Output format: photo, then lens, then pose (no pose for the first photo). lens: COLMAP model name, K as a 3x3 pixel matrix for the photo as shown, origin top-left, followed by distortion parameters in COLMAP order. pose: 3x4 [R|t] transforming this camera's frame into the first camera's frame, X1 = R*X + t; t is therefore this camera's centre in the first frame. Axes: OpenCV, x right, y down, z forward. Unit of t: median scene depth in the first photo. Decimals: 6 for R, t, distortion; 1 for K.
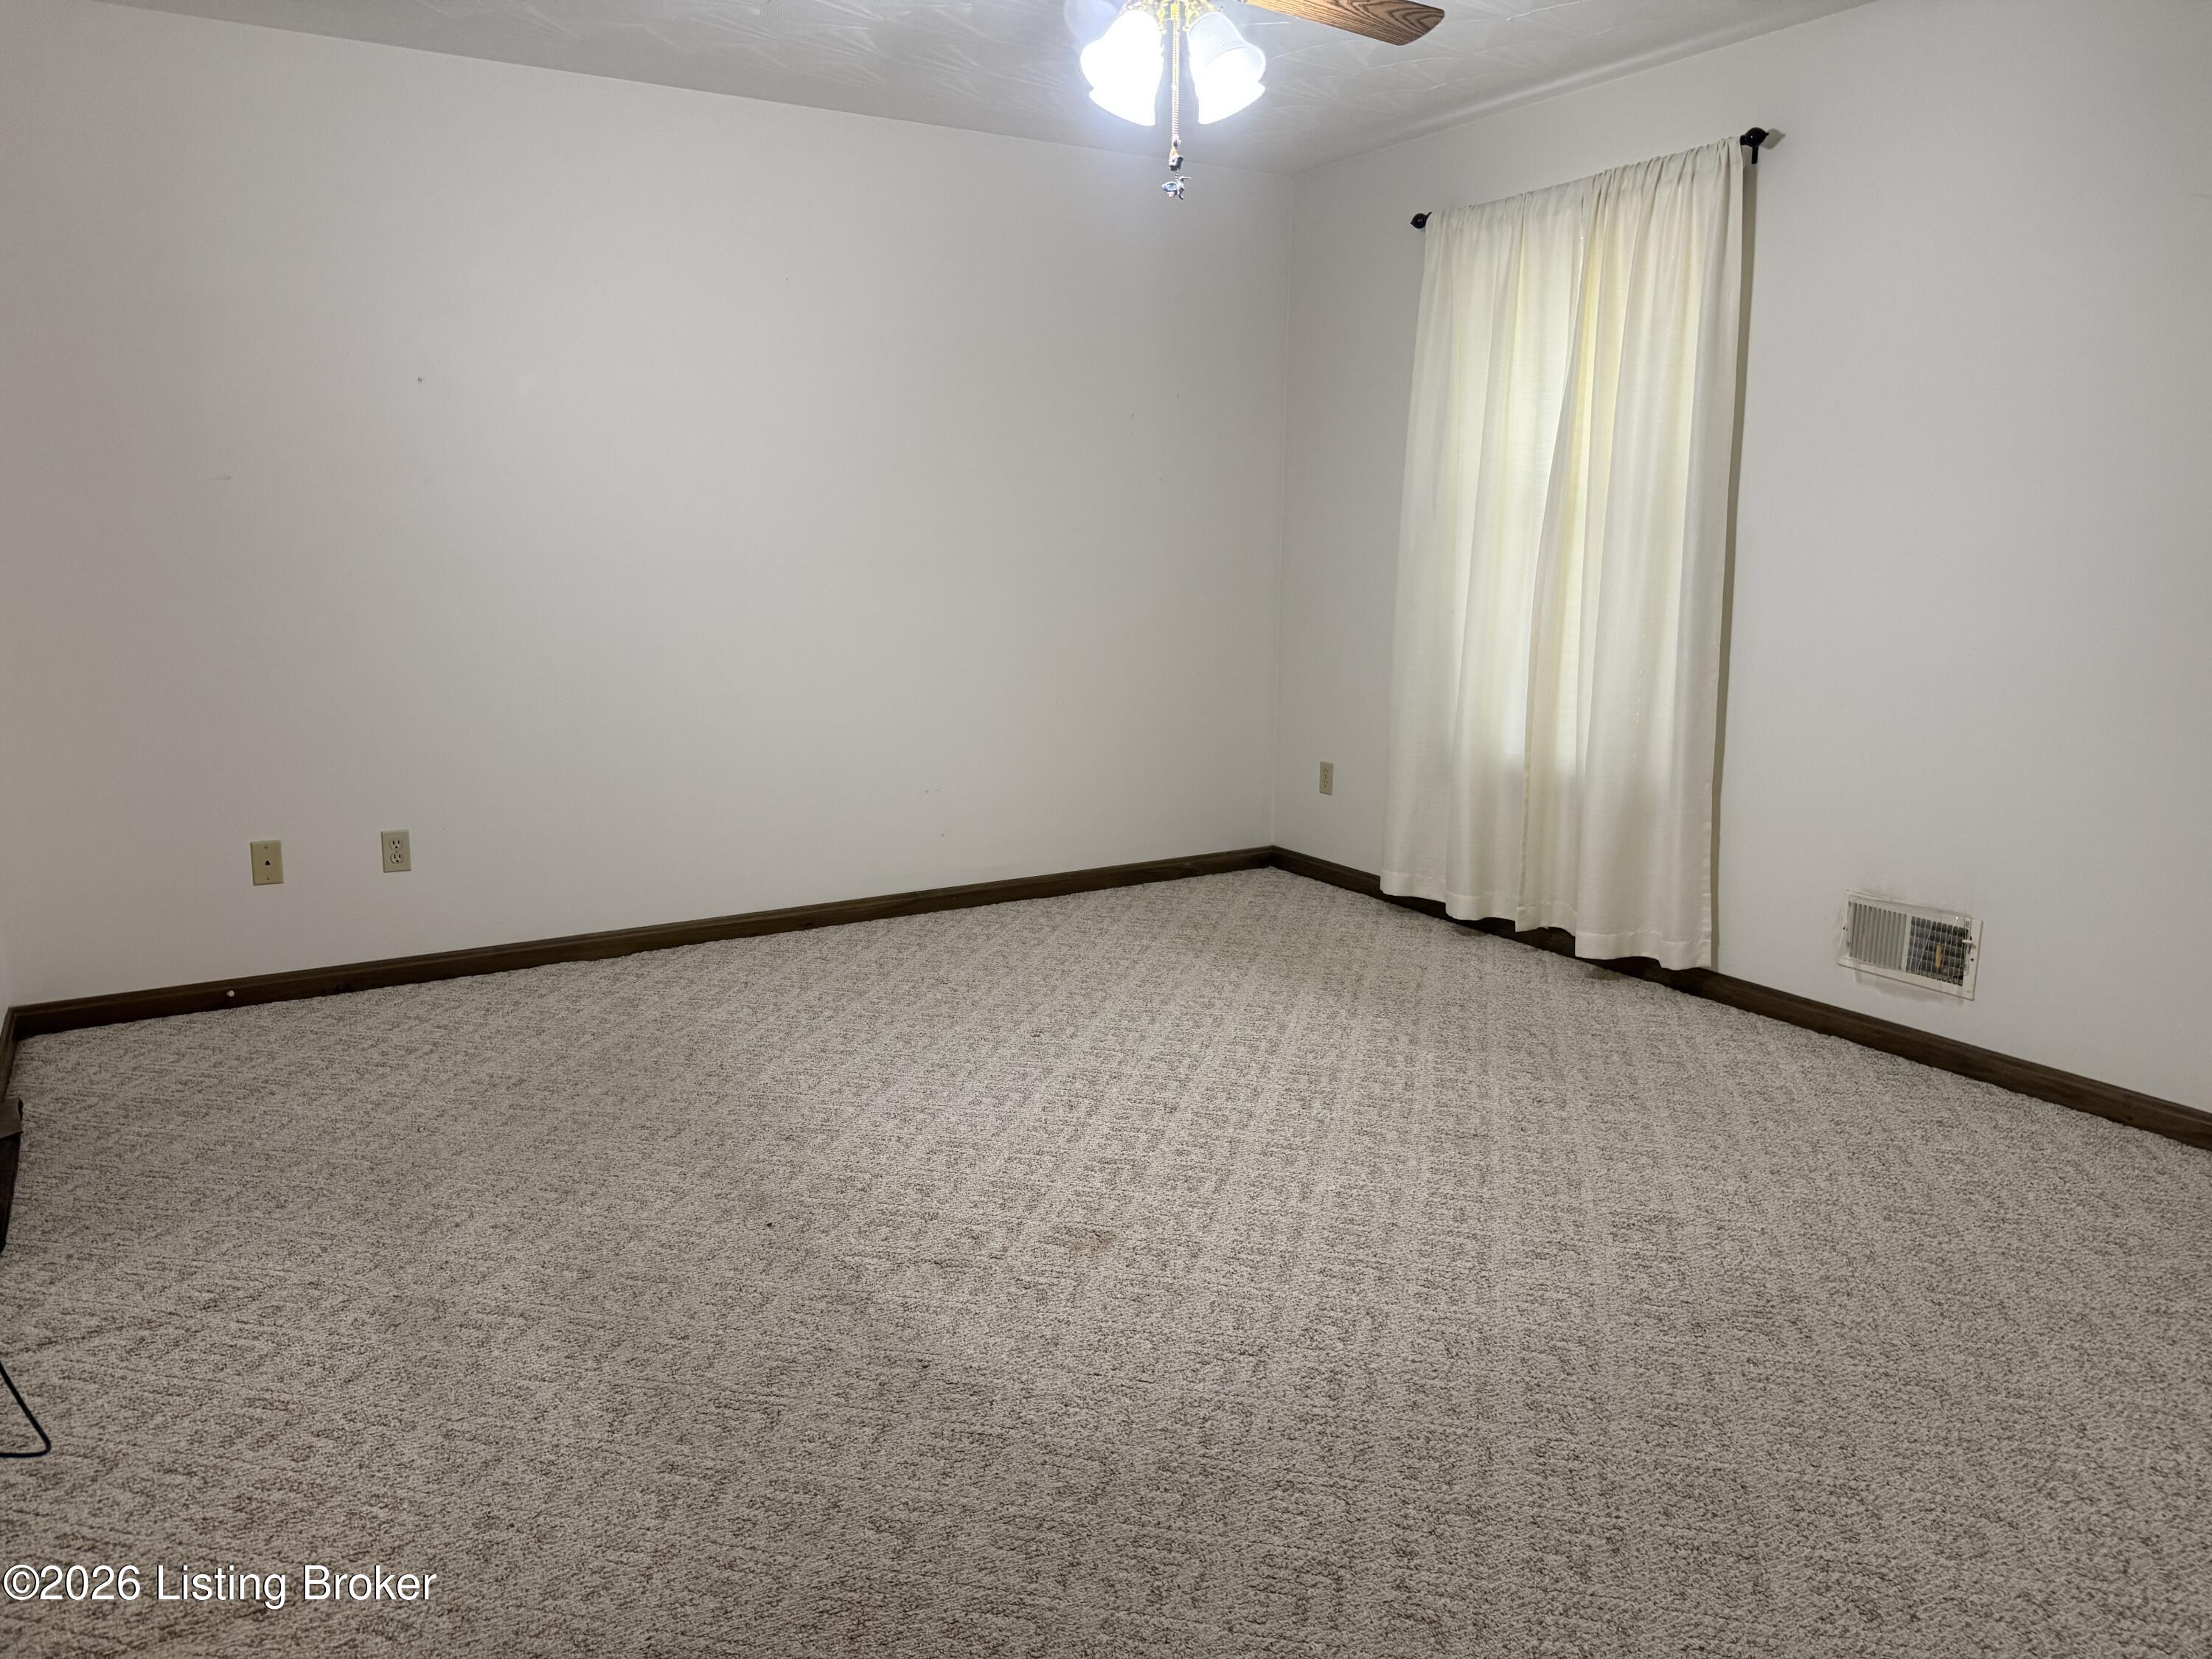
lens RADIAL K [[1569.5, 0, 1112.7], [0, 1569.5, 828.7], [0, 0, 1]] dist [-0.000185, -0.001206]
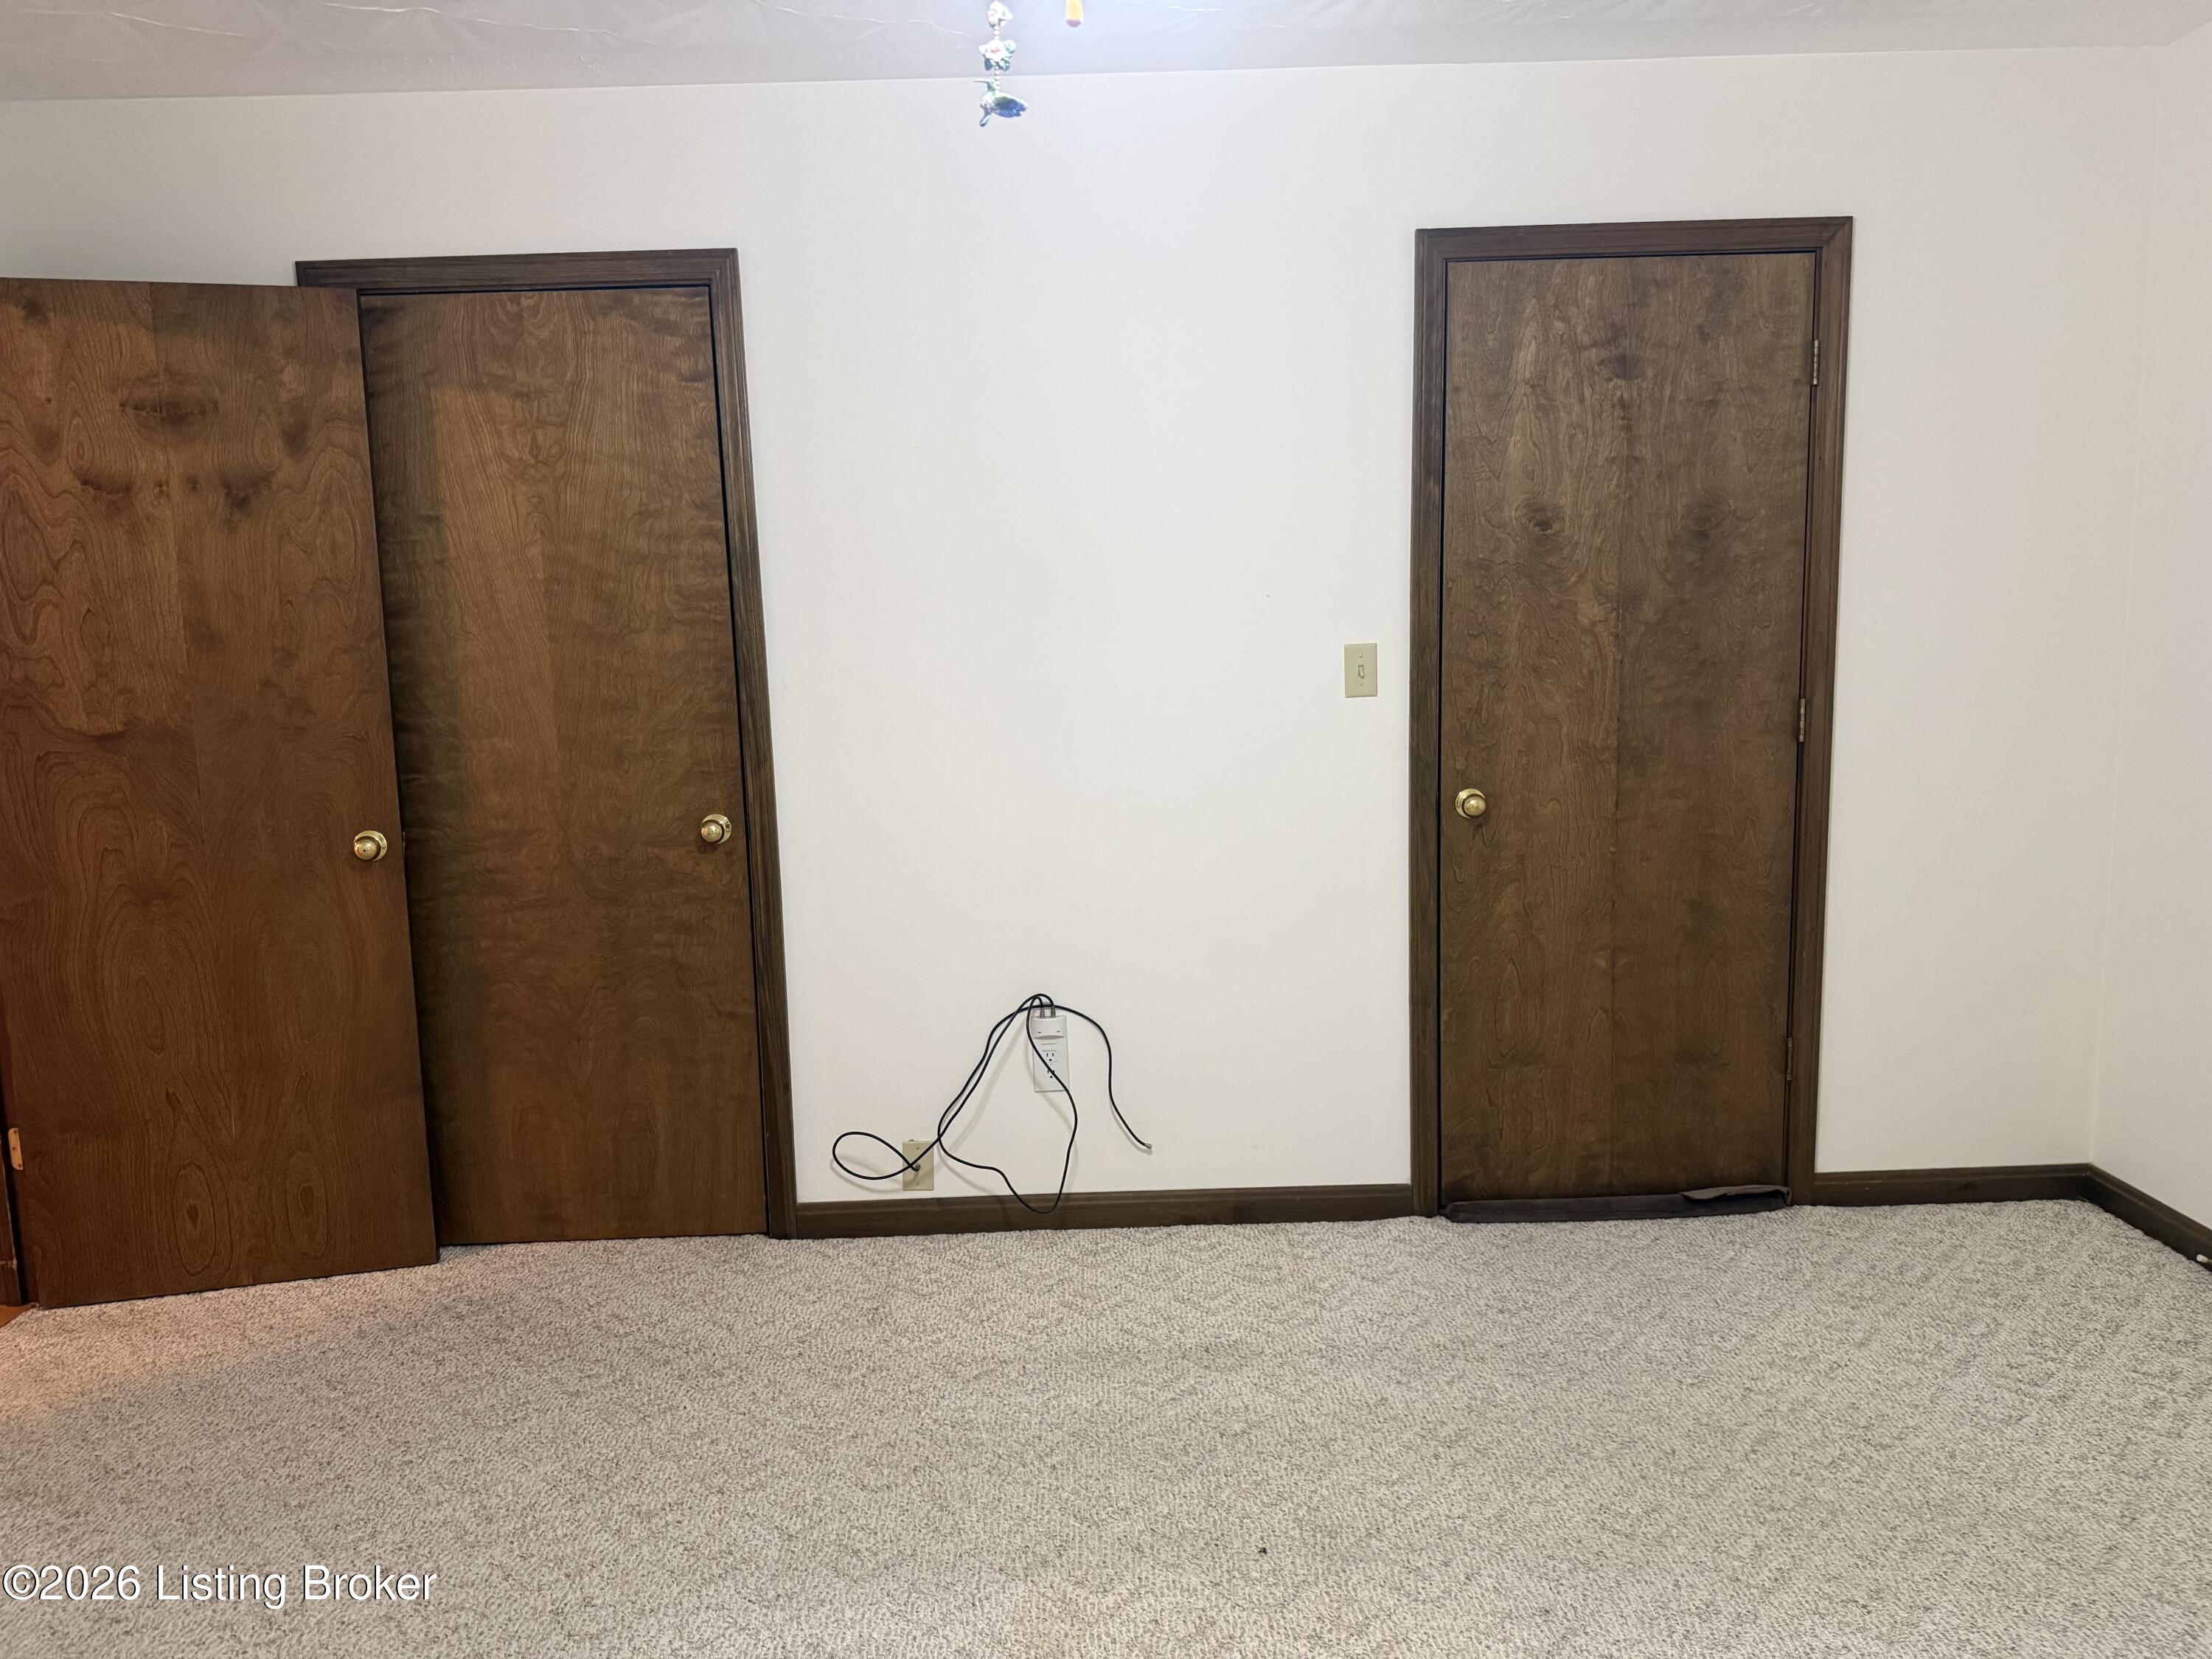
lens RADIAL K [[1569.5, 0, 1112.7], [0, 1569.5, 828.7], [0, 0, 1]] dist [-0.000185, -0.001206]
pose [[-0.508436, 0.127604, -0.851593, 0.523501], [-0.138444, 0.963980, 0.227101, -0.313840], [0.849898, 0.233364, -0.472456, 1.395379]]
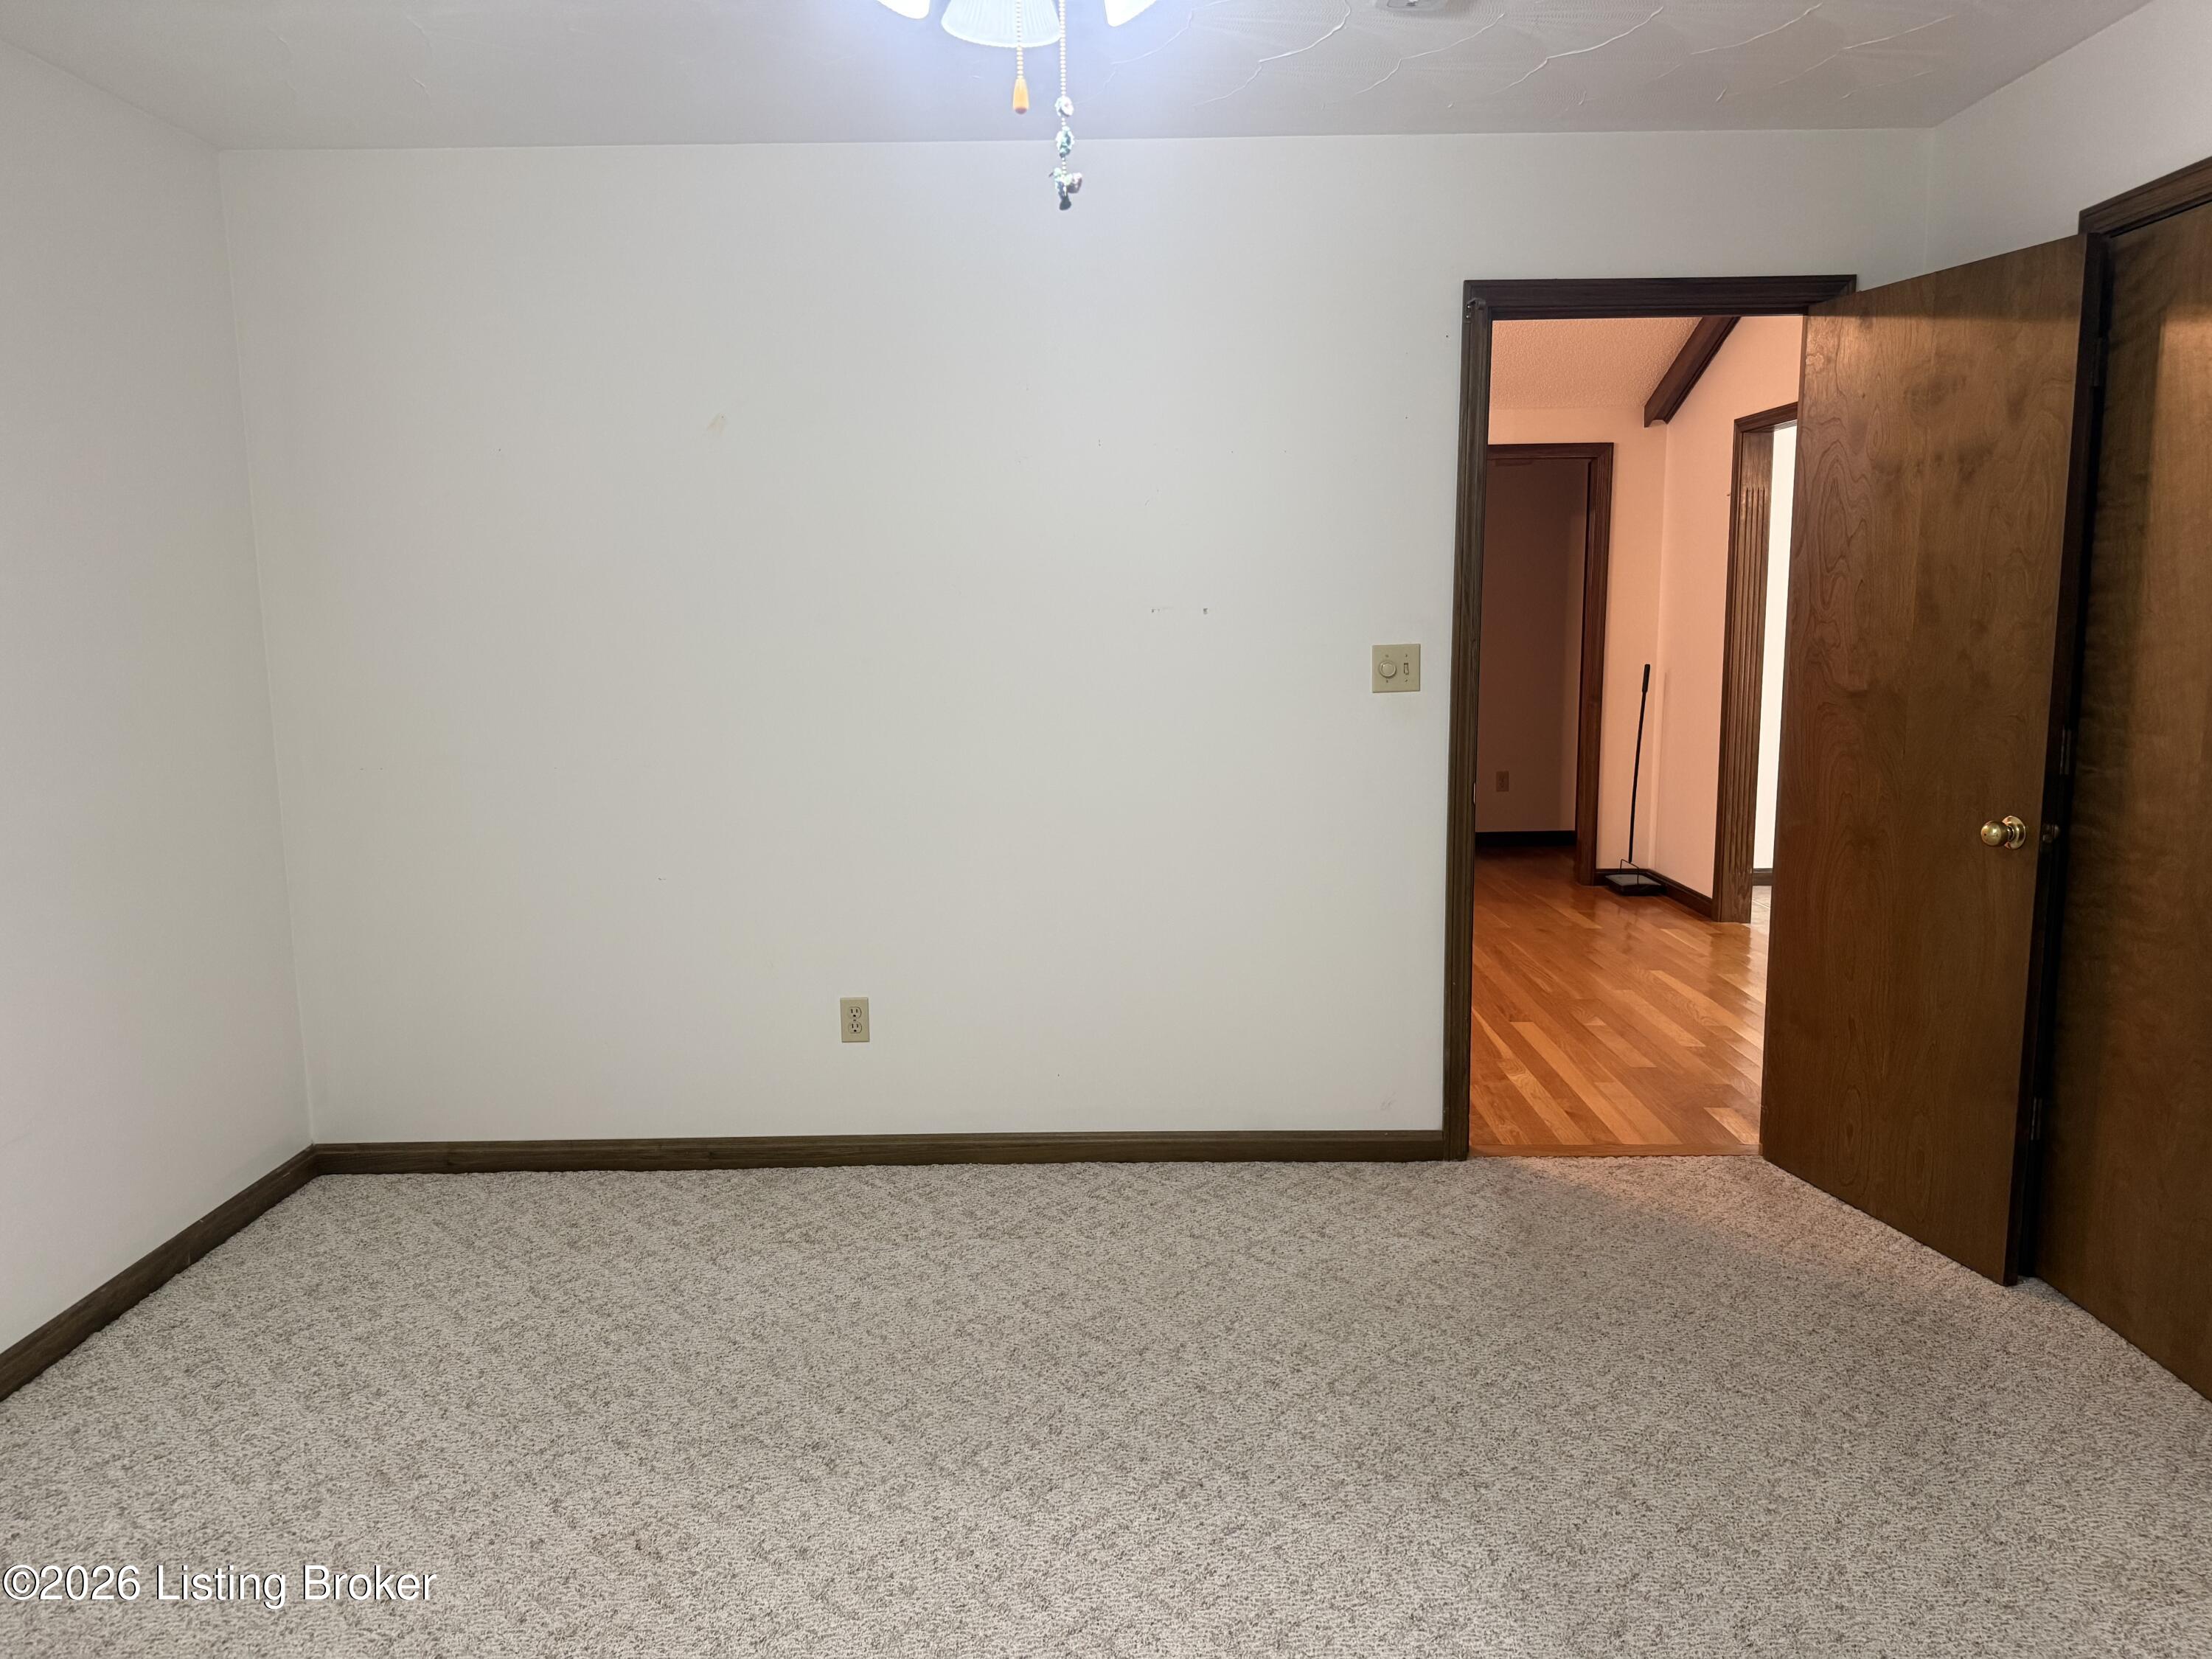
lens RADIAL K [[1569.5, 0, 1112.7], [0, 1569.5, 828.7], [0, 0, 1]] dist [-0.000185, -0.001206]
pose [[-0.851555, -0.068448, 0.519778, -0.315097], [0.107857, 0.947359, 0.301458, -0.371310], [-0.513050, 0.312770, -0.799346, 1.612226]]
